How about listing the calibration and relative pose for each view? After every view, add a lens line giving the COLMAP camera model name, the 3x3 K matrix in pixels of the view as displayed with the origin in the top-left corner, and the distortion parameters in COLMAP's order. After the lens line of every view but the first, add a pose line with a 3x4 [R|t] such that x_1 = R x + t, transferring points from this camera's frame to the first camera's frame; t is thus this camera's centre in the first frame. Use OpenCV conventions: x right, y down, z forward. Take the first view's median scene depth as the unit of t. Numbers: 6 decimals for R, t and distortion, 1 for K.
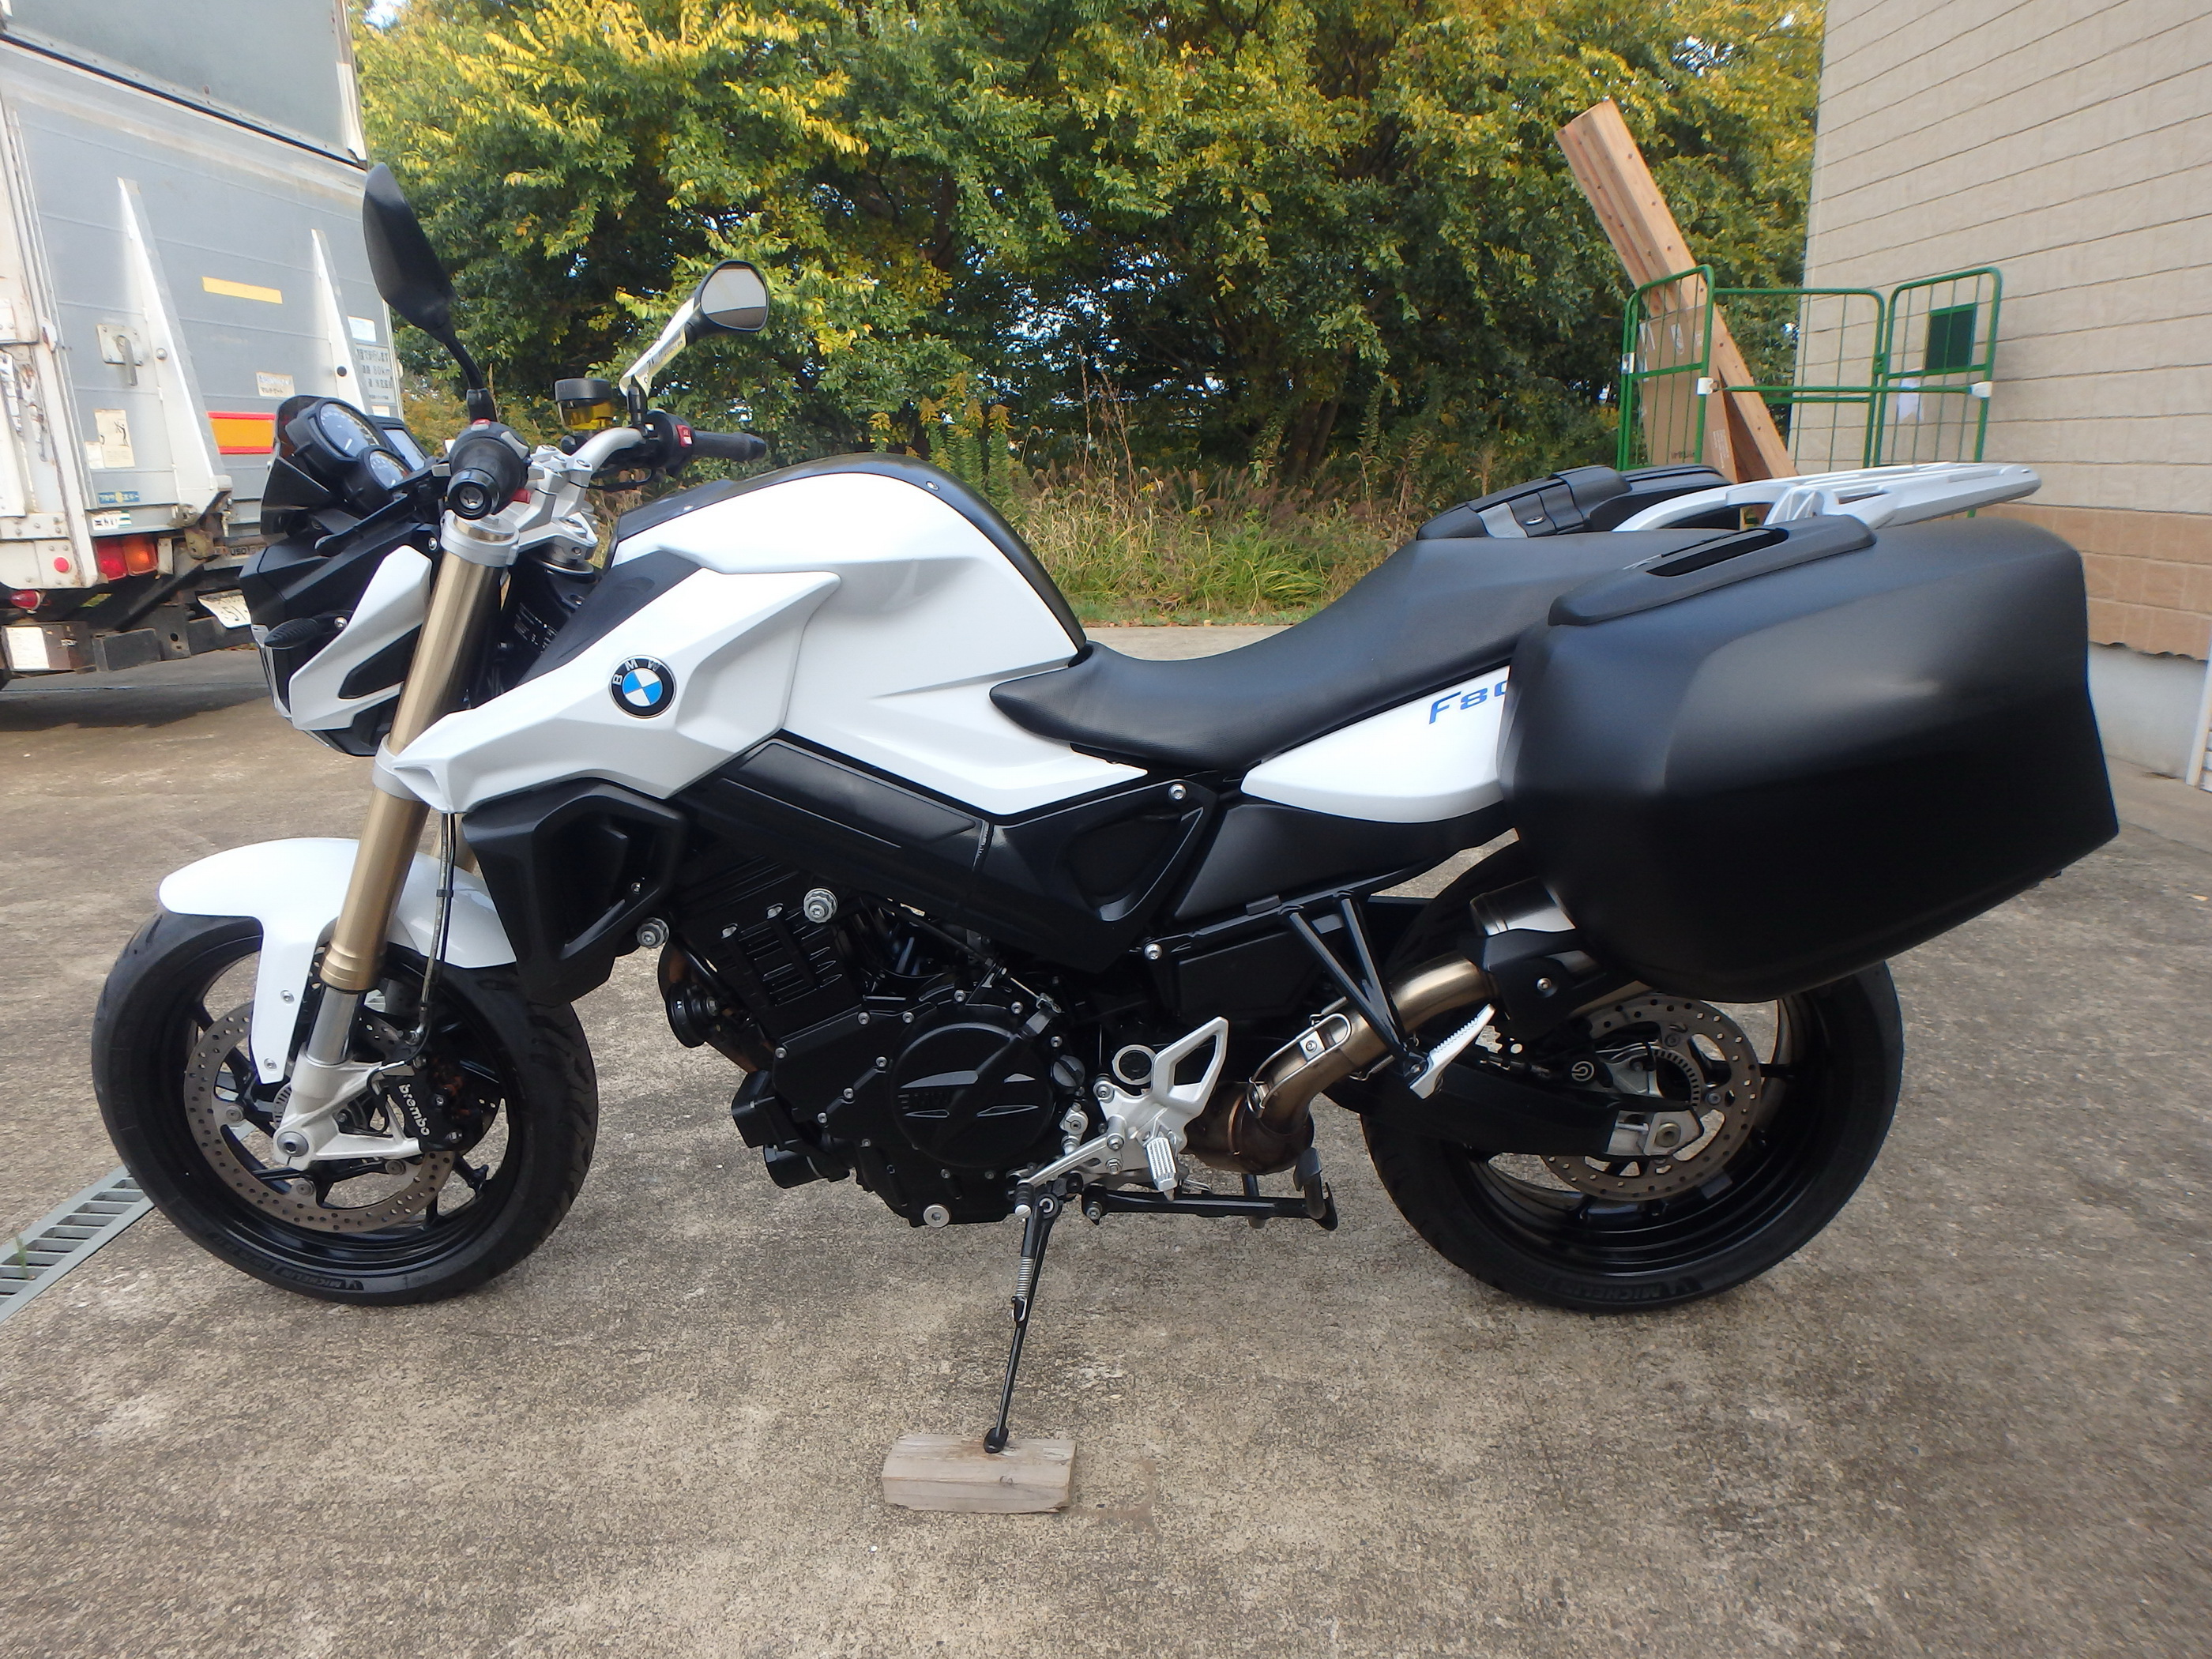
lens RADIAL K [[1380.2, 0, 1103.3], [0, 1380.2, 817.4], [0, 0, 1]] dist [-0.044572, 0.012511]
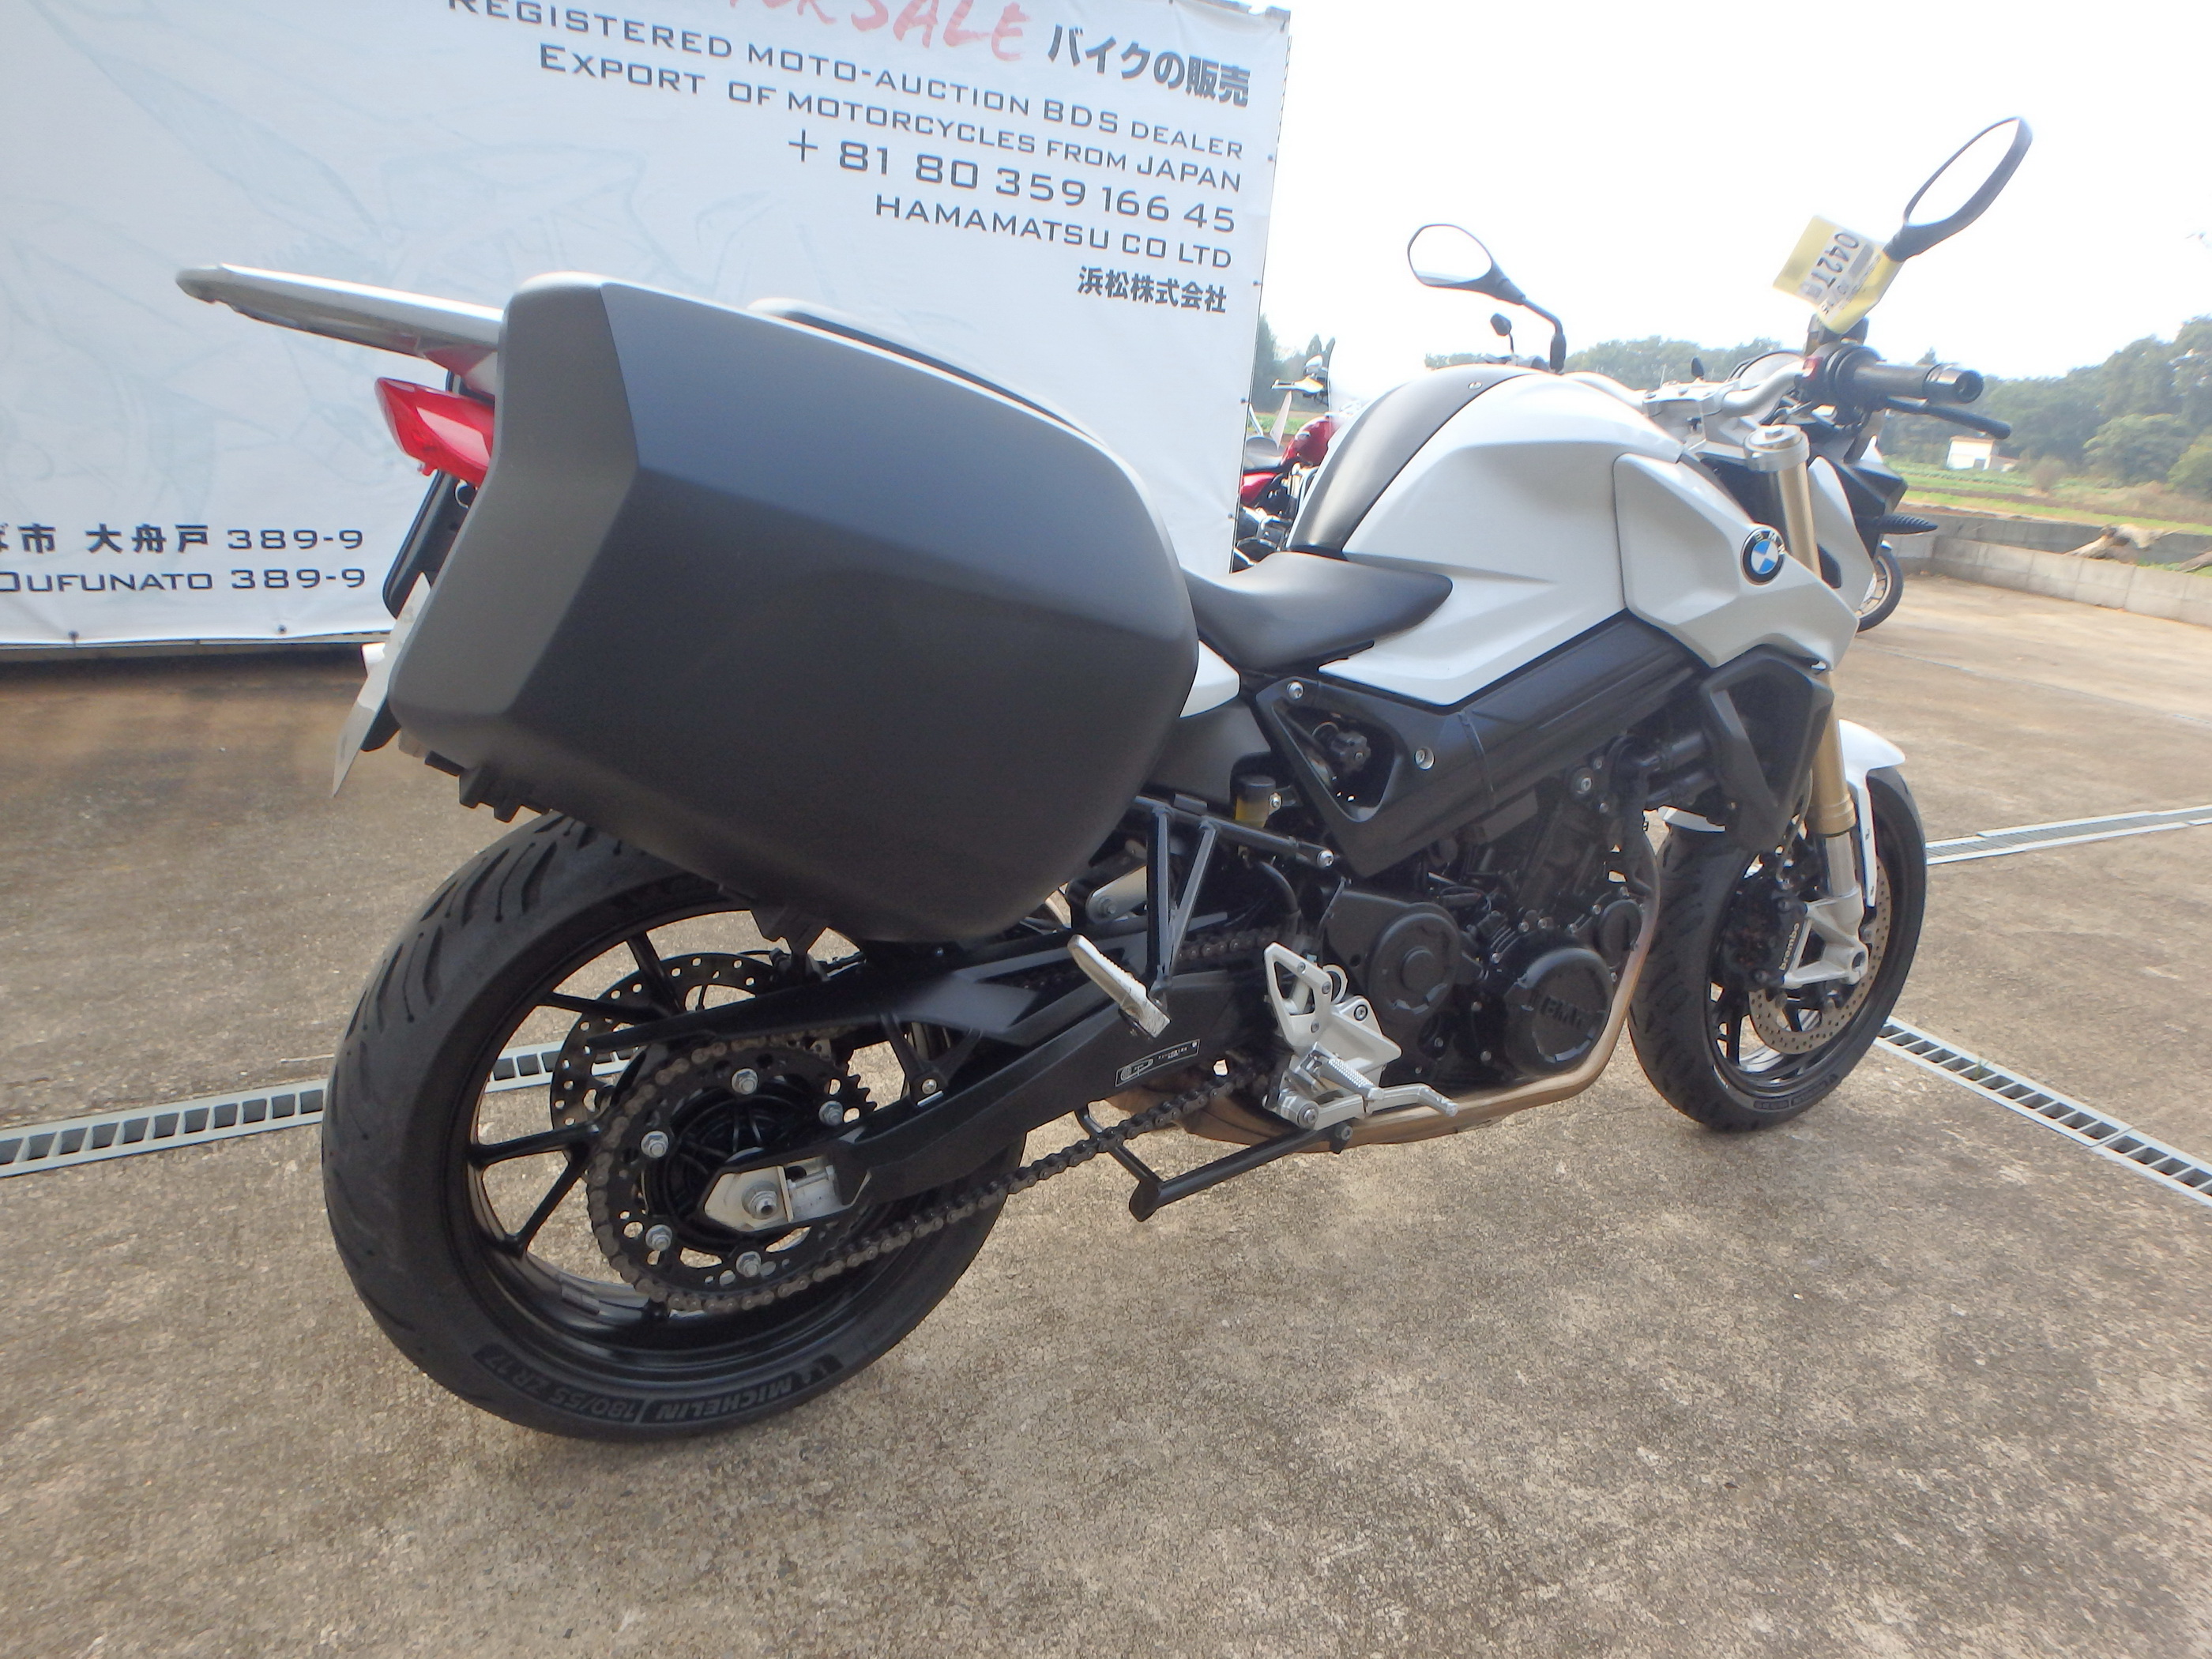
lens RADIAL K [[1380.2, 0, 1117.2], [0, 1380.2, 836.5], [0, 0, 1]] dist [-0.044572, 0.012511]
pose [[-0.871433, 0.107597, -0.478568, 0.531734], [-0.183213, 0.833634, 0.521044, -0.395500], [0.455013, 0.541735, -0.706743, 1.556083]]
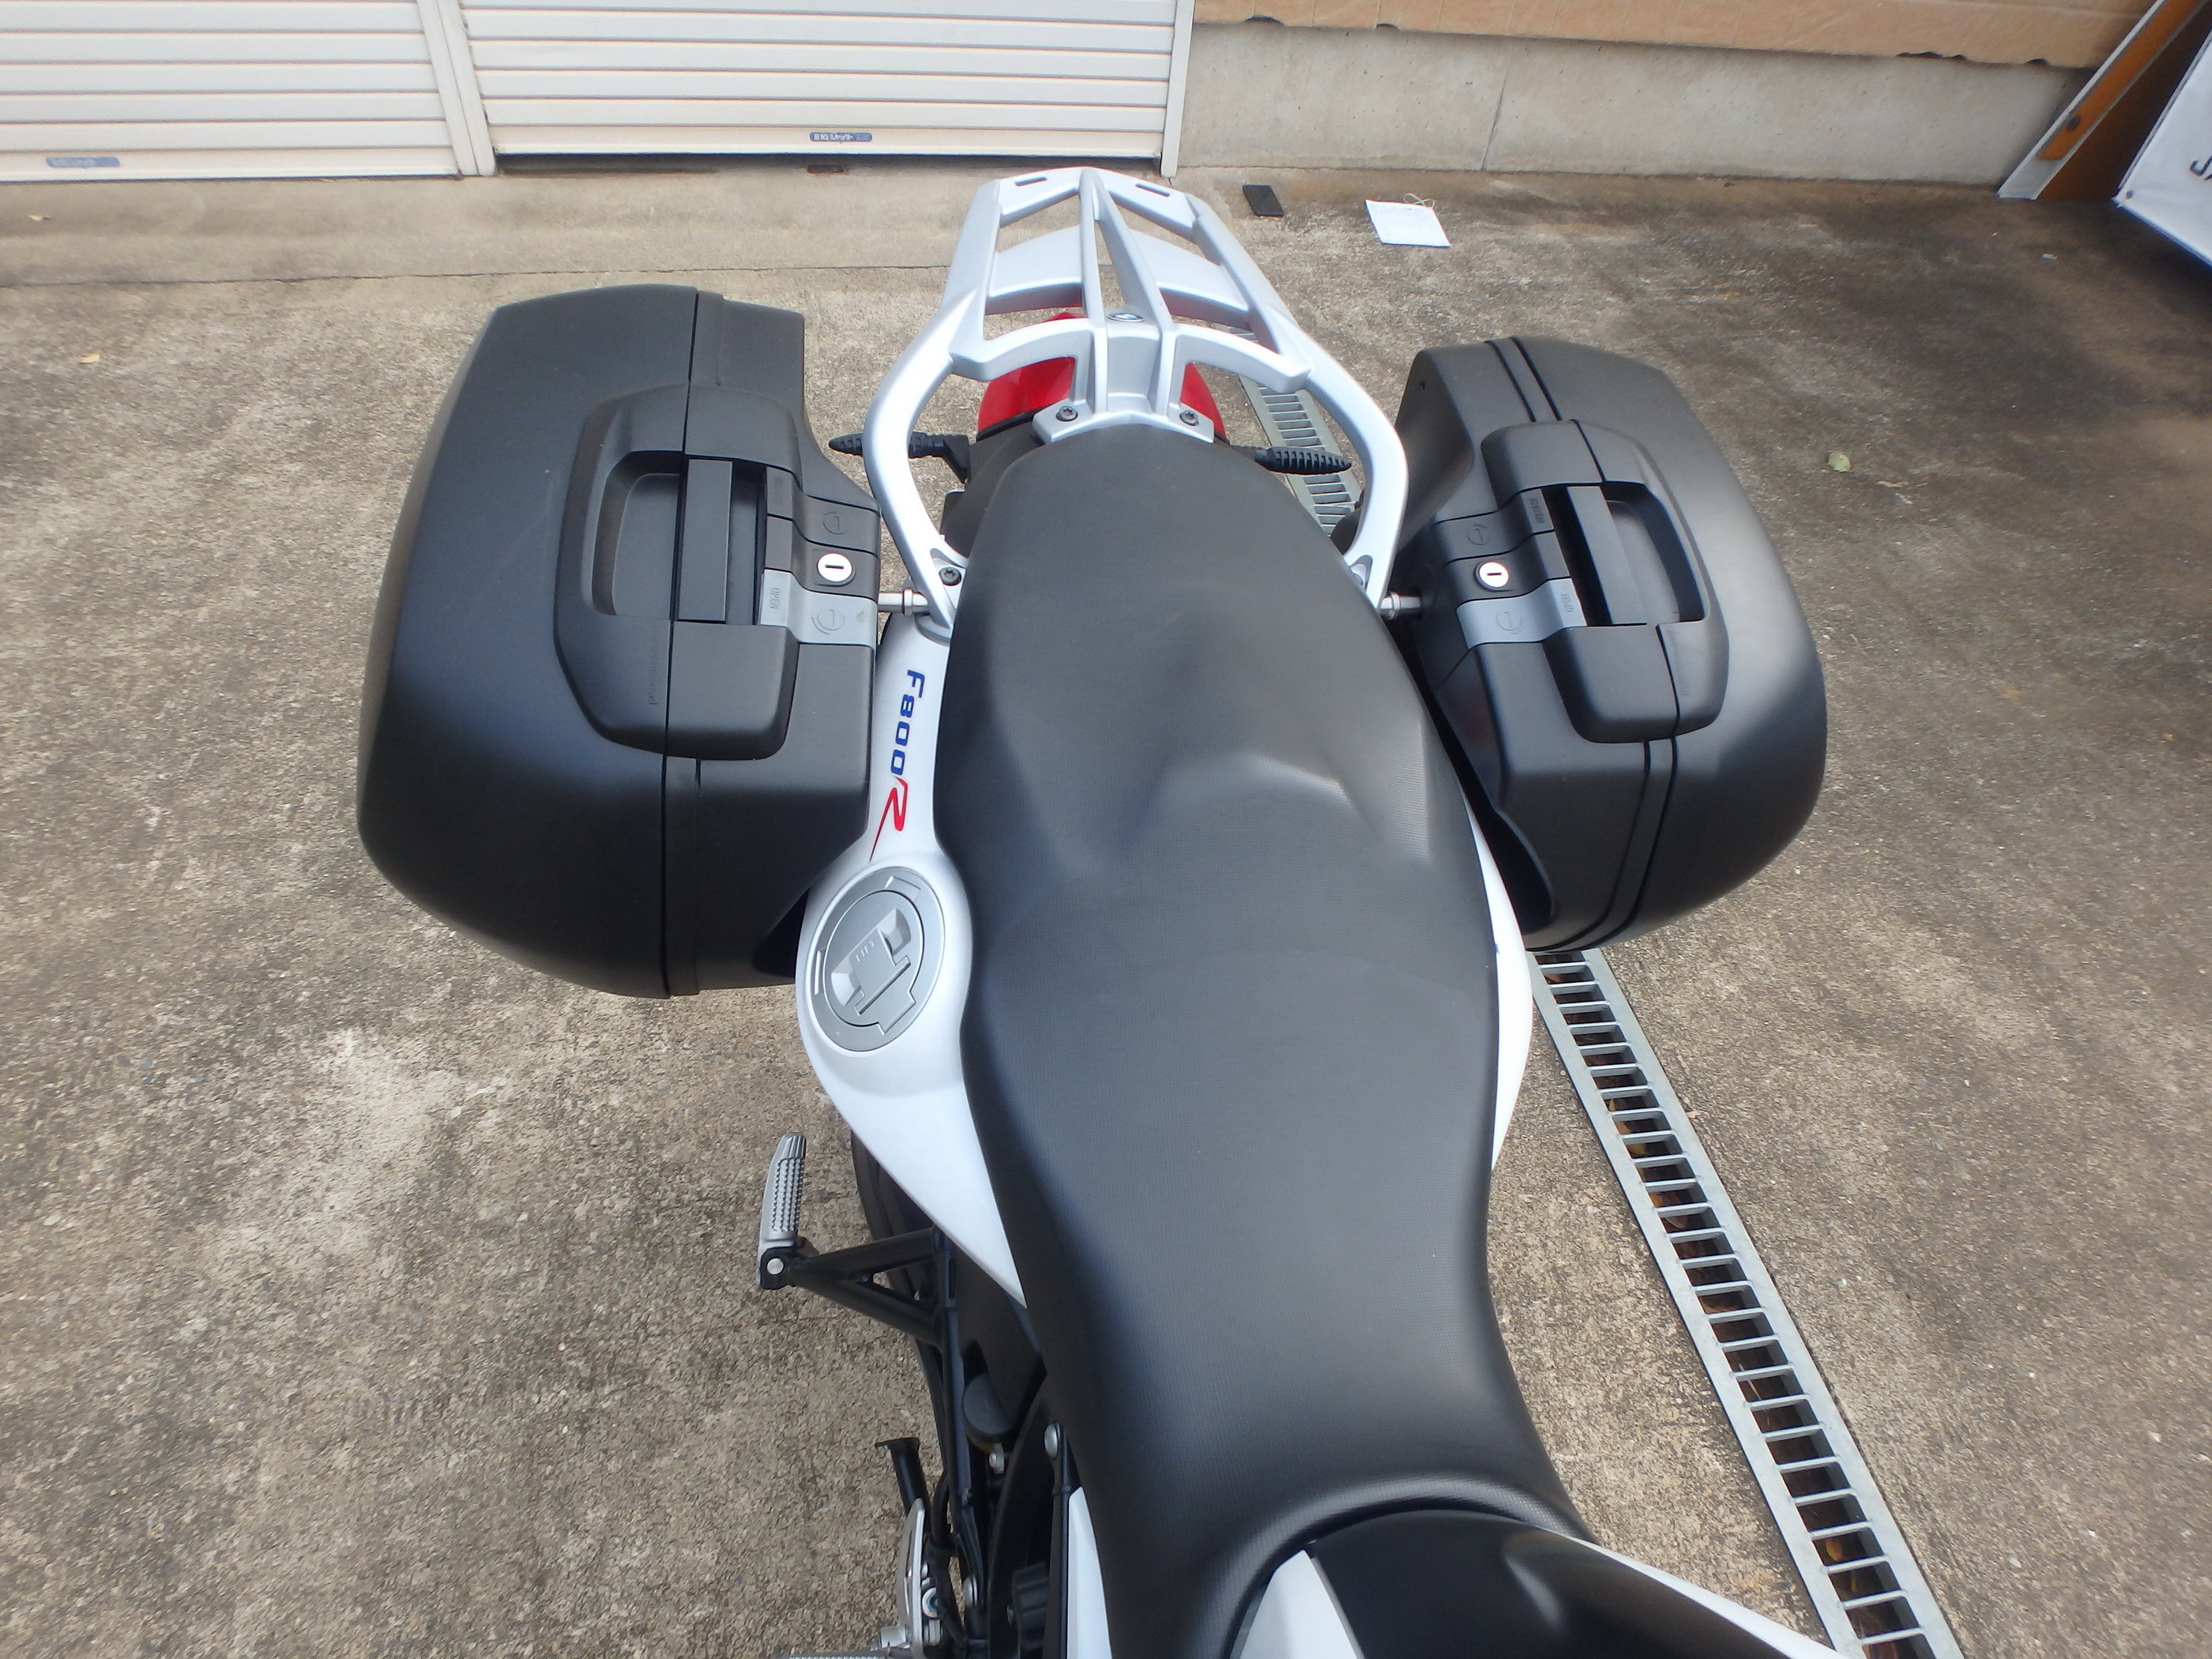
lens RADIAL K [[1380.2, 0, 1118.2], [0, 1380.2, 810.7], [0, 0, 1]] dist [-0.044572, 0.012511]
pose [[-0.196648, -0.716248, 0.669566, -0.100644], [0.169674, 0.647737, 0.742729, -0.513113], [-0.965681, 0.259664, -0.005847, 0.922449]]
